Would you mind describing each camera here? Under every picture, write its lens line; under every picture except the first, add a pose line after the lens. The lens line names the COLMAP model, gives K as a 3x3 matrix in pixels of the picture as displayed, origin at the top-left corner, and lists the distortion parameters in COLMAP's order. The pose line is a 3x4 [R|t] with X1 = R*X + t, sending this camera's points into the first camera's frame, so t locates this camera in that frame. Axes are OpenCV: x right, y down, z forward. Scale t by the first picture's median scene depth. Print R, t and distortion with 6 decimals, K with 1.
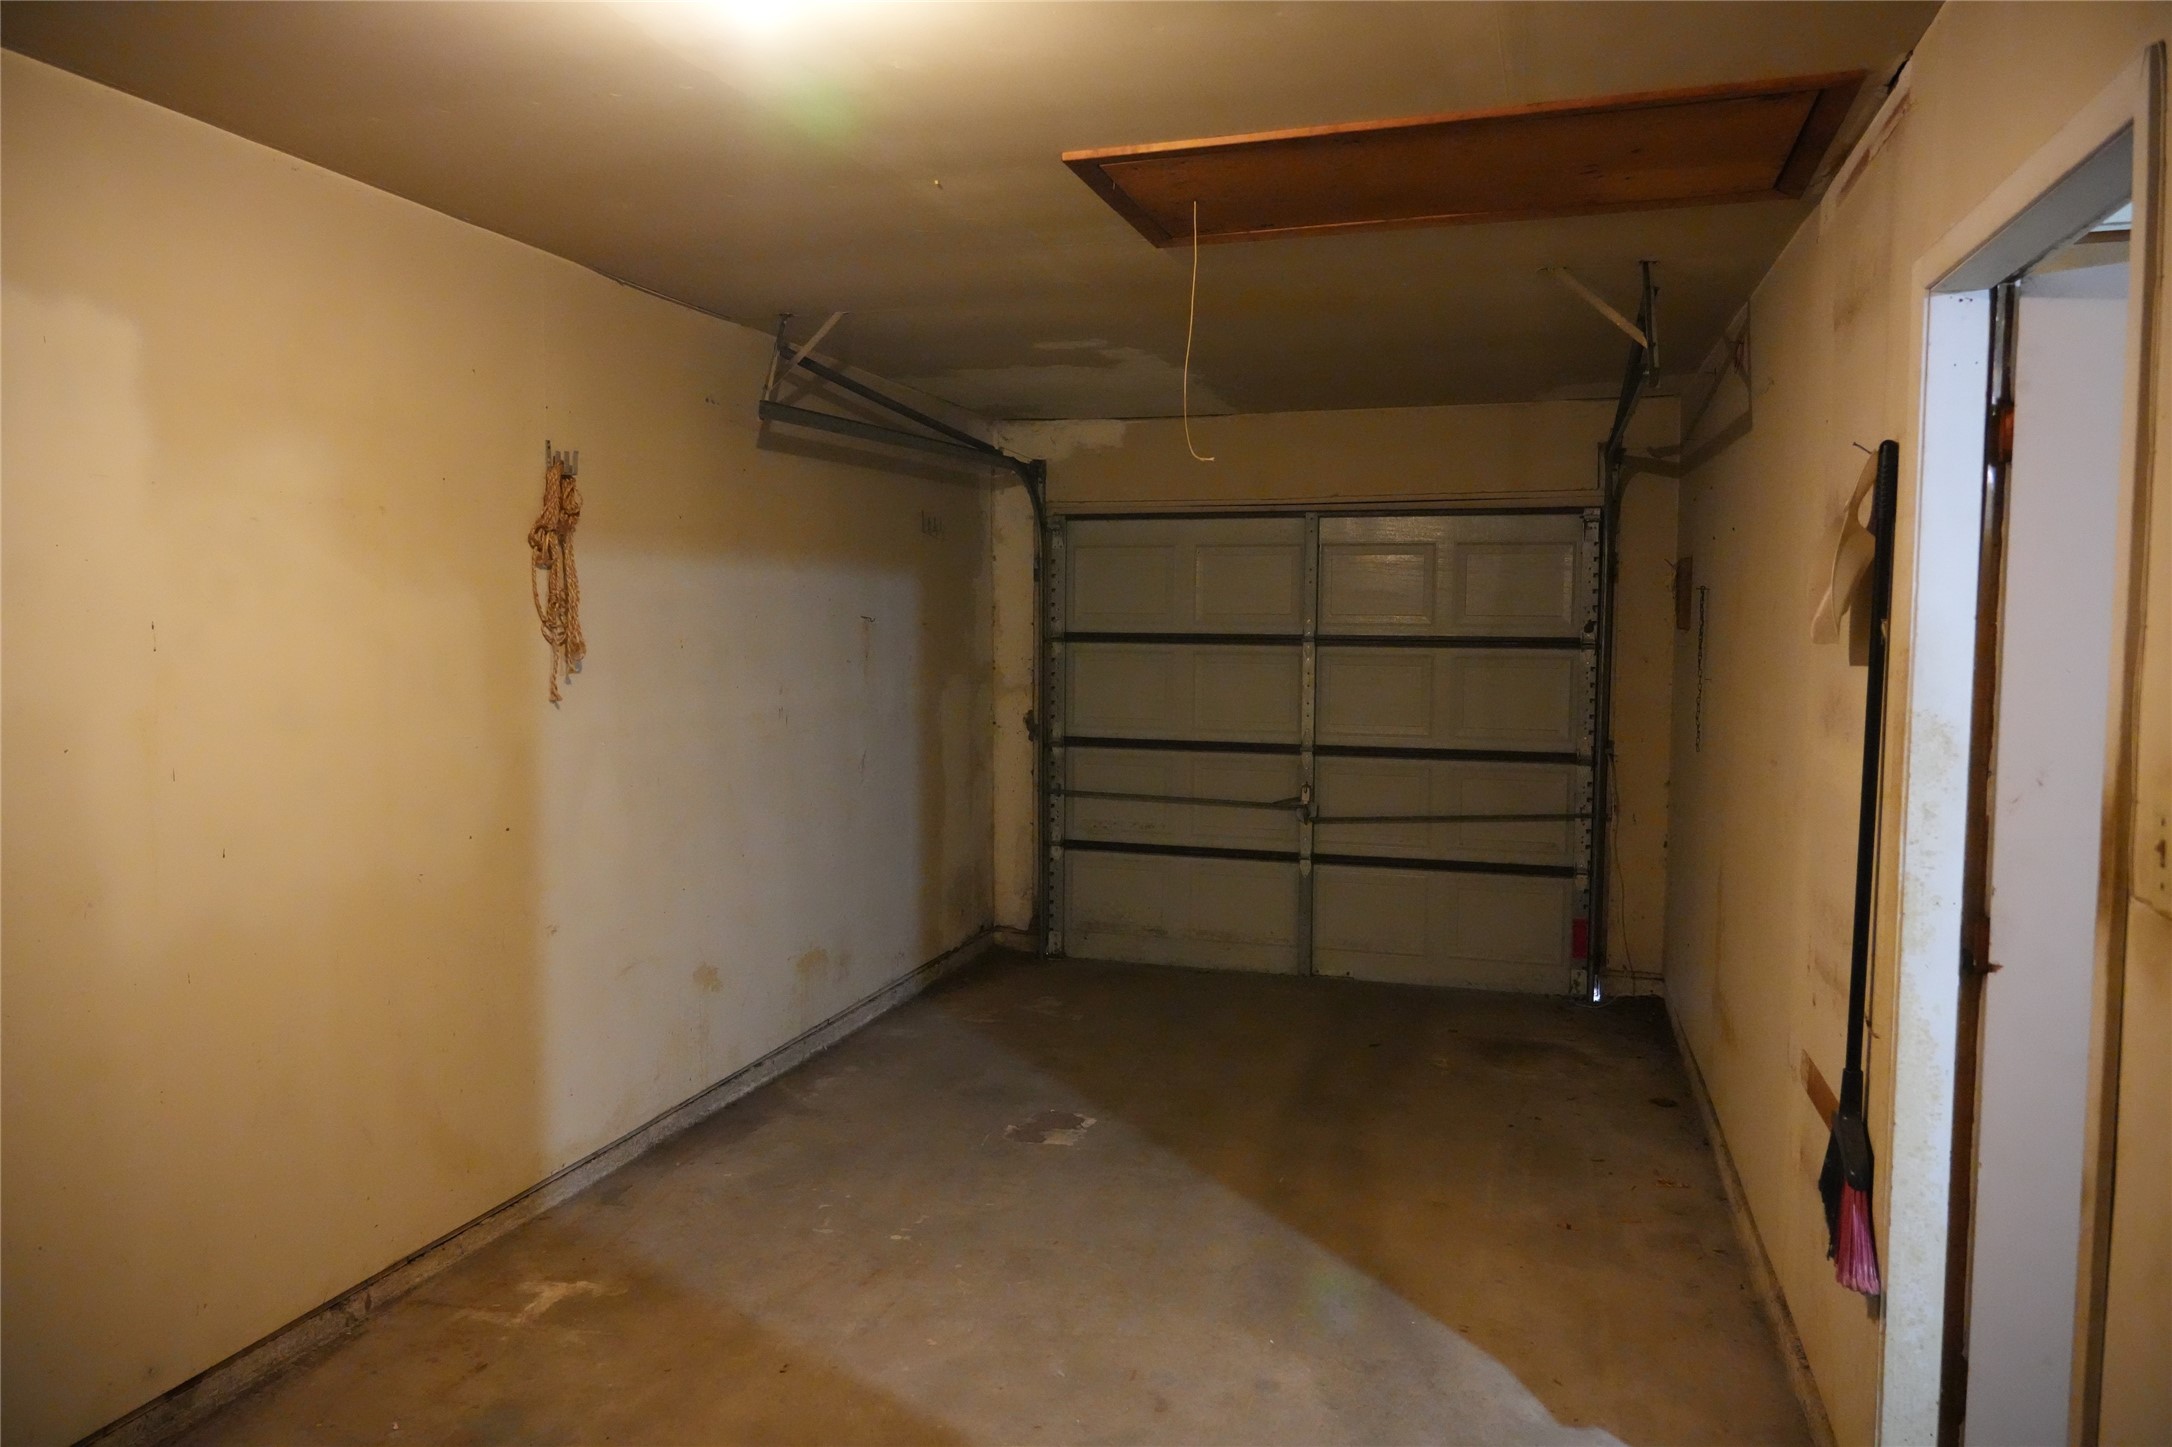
lens RADIAL K [[1457.4, 0, 1087.0], [0, 1457.4, 725.3], [0, 0, 1]] dist [0.003761, -0.000559]
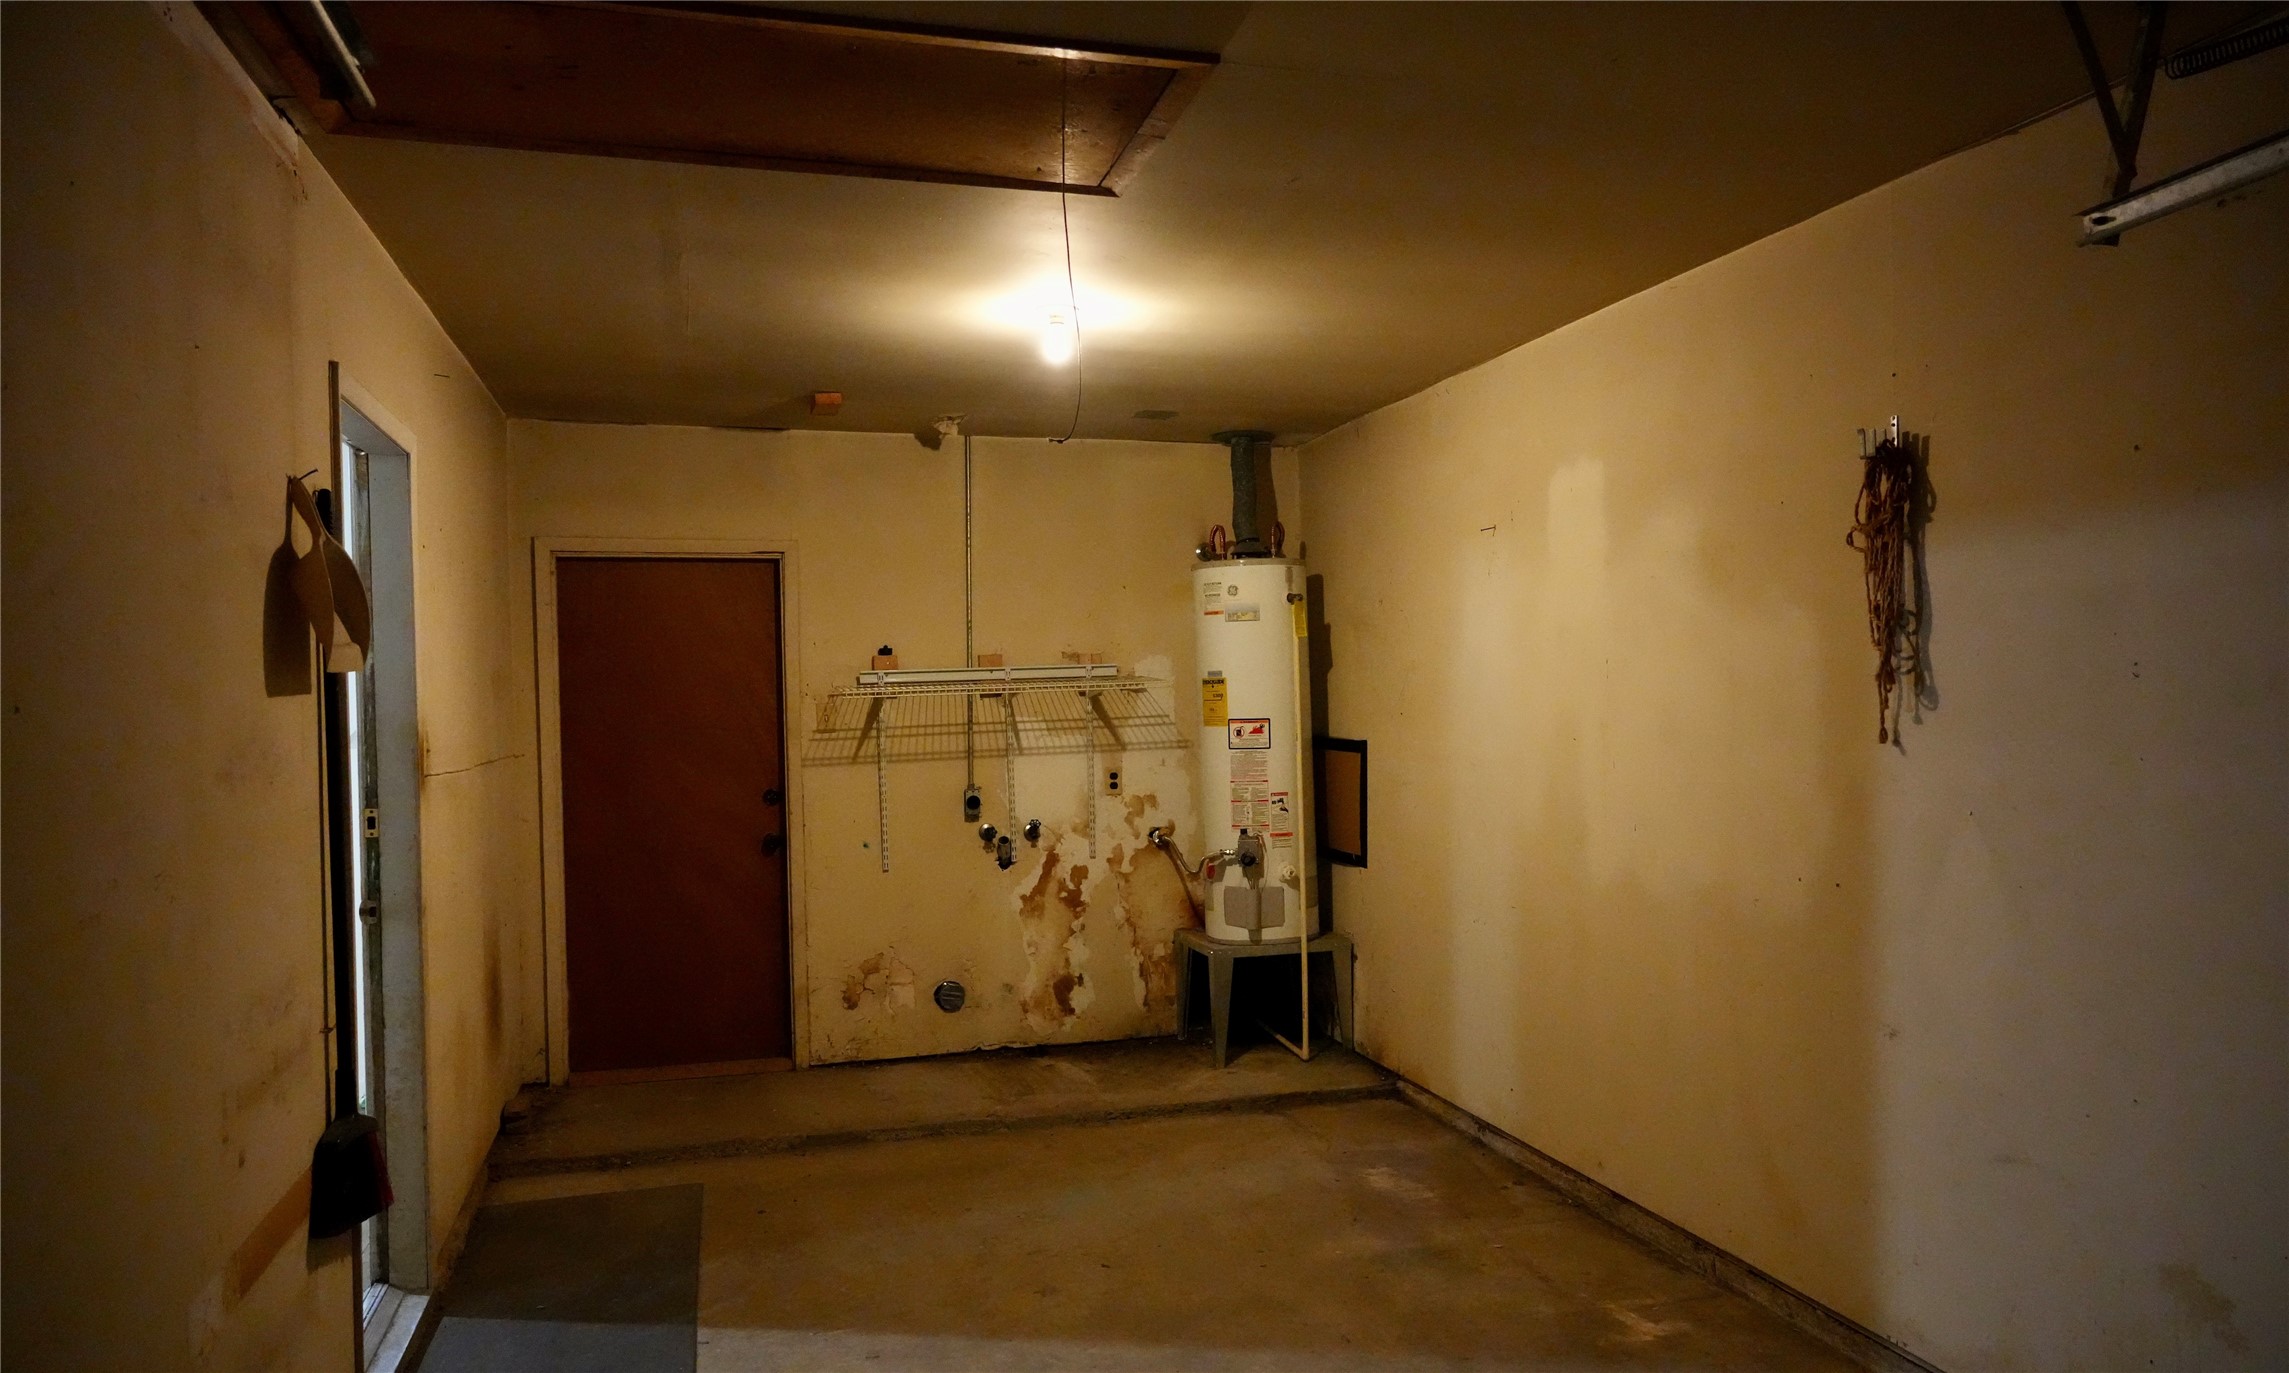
lens RADIAL K [[1521.4, 0, 1144.1], [0, 1521.4, 694.6], [0, 0, 1]] dist [0.001092, 0.000611]
pose [[-0.839574, 0.008643, -0.543177, 0.452303], [-0.027977, 0.997859, 0.059121, -0.085587], [0.542524, 0.064833, -0.837534, 1.566373]]
